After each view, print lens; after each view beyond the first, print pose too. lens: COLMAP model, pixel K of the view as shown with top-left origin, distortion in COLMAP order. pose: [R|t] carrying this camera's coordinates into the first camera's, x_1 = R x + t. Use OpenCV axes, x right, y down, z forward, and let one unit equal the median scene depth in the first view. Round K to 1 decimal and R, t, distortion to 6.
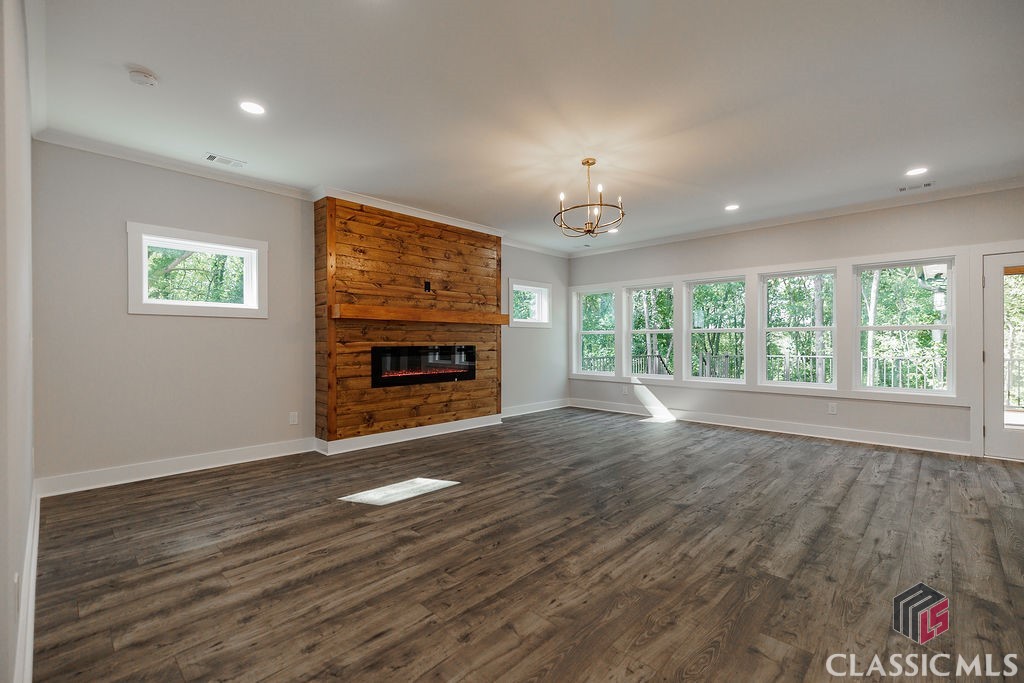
lens RADIAL K [[445.1, 0, 517.4], [0, 445.1, 342.8], [0, 0, 1]] dist [0.001464, 0.000153]
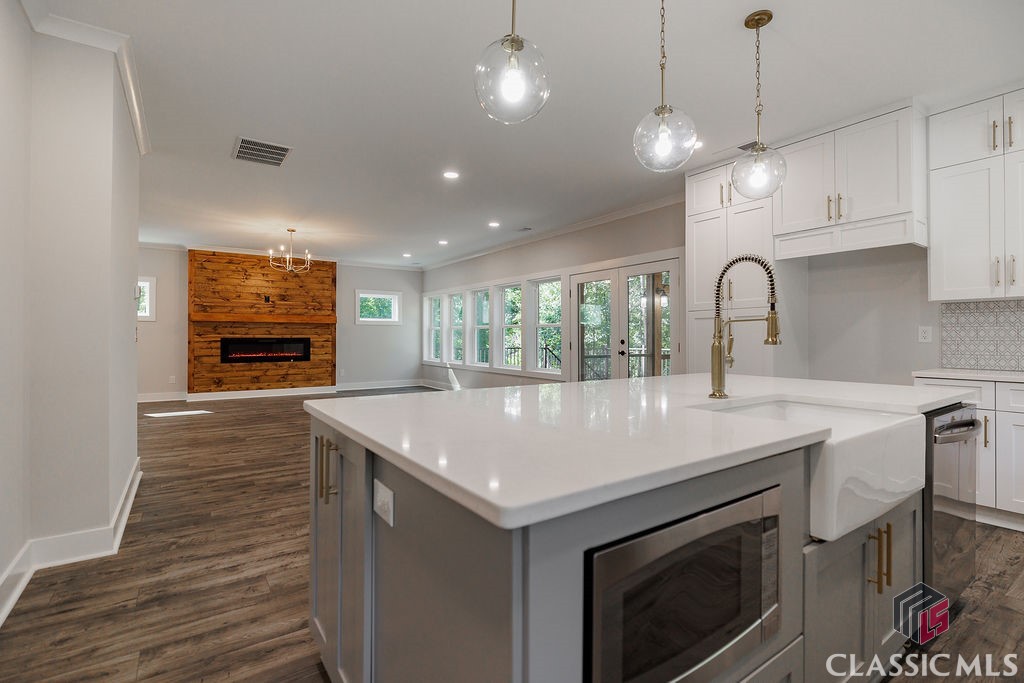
lens RADIAL K [[471.4, 0, 515.8], [0, 471.4, 333.2], [0, 0, 1]] dist [-0.003581, -0.000523]
pose [[0.978925, 0.002595, -0.204202, 1.033980], [-0.004375, 0.999956, -0.008263, 0.001087], [0.204171, 0.008982, 0.978894, -0.444030]]
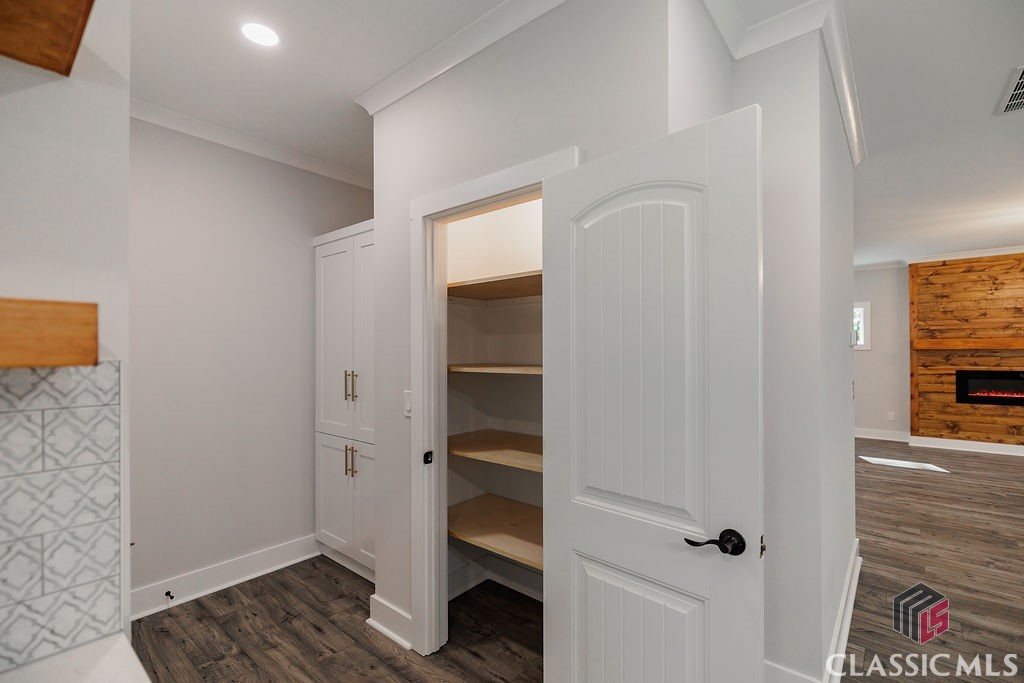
lens RADIAL K [[463.4, 0, 514.0], [0, 463.4, 352.1], [0, 0, 1]] dist [-0.000269, 0.000311]
pose [[0.059364, 0.000895, -0.998236, 0.871376], [0.003745, 0.999992, 0.001119, -0.046813], [0.998229, -0.003805, 0.059360, -0.314729]]
